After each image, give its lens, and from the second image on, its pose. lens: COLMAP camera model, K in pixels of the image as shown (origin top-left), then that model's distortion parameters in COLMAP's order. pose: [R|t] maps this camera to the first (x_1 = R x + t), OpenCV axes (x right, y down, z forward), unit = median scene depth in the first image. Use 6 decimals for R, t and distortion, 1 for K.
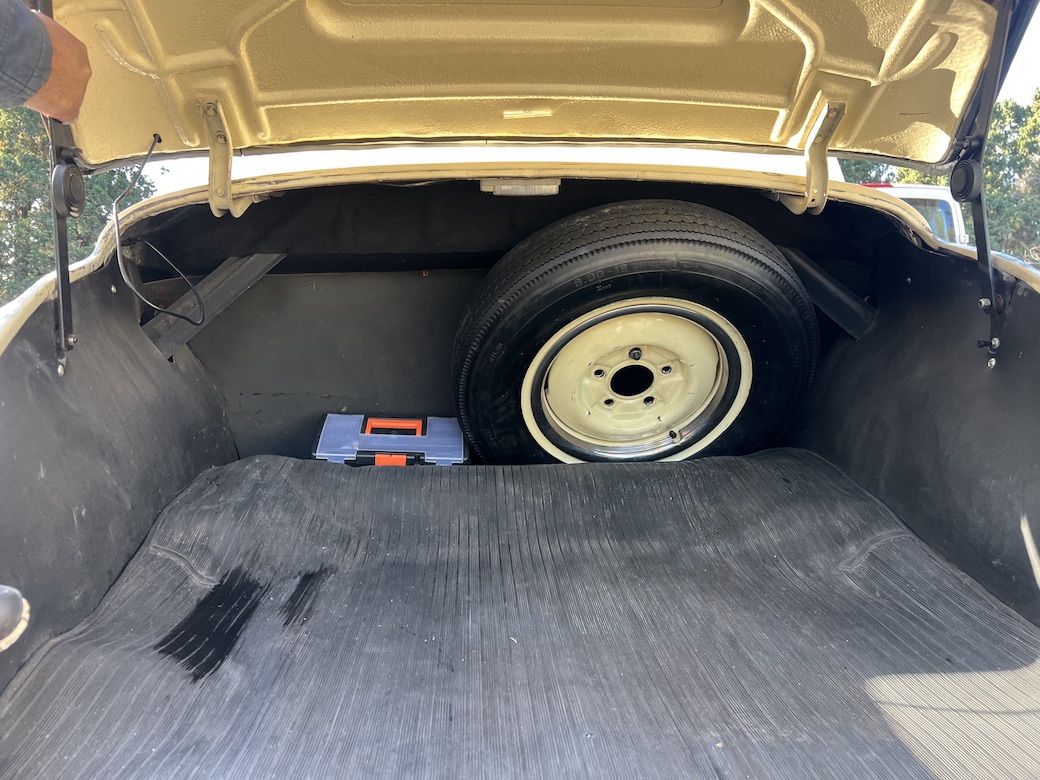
lens RADIAL K [[800.5, 0, 440.3], [0, 800.5, 391.8], [0, 0, 1]] dist [0.058167, -0.048028]
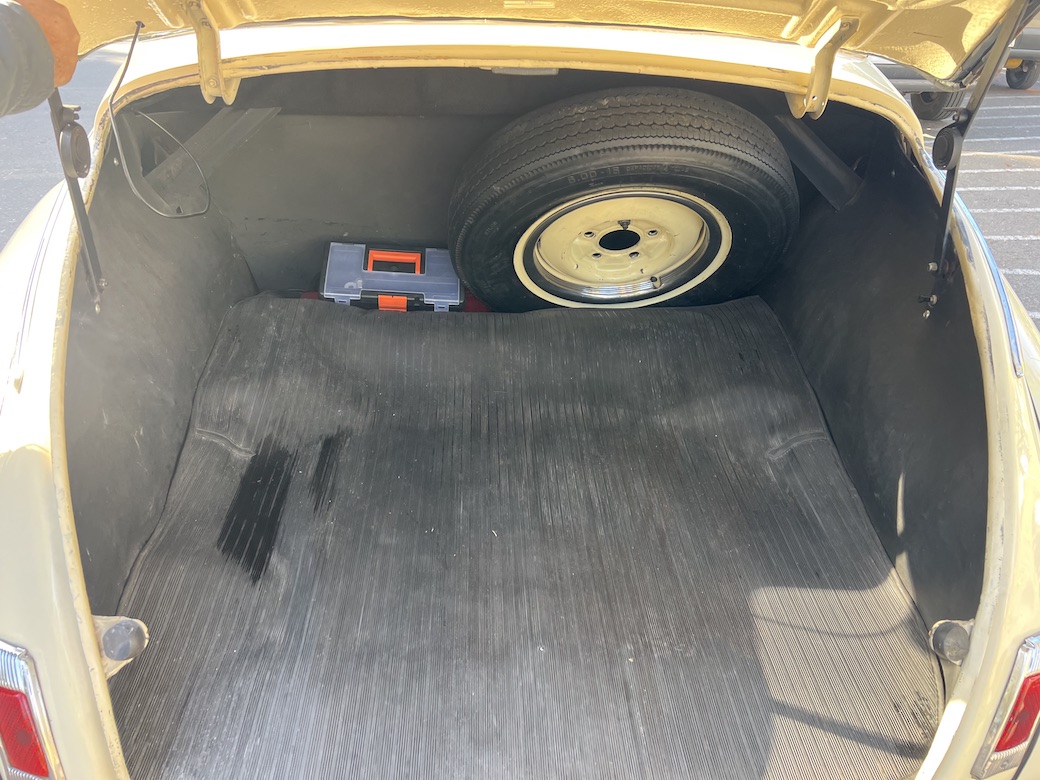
lens RADIAL K [[800.5, 0, 440.3], [0, 800.5, 391.8], [0, 0, 1]] dist [0.058167, -0.048028]
pose [[1.000000, -0.000617, -0.000320, 0.004164], [0.000694, 0.905008, 0.425394, -0.348399], [0.000027, -0.425394, 0.905008, -0.052430]]
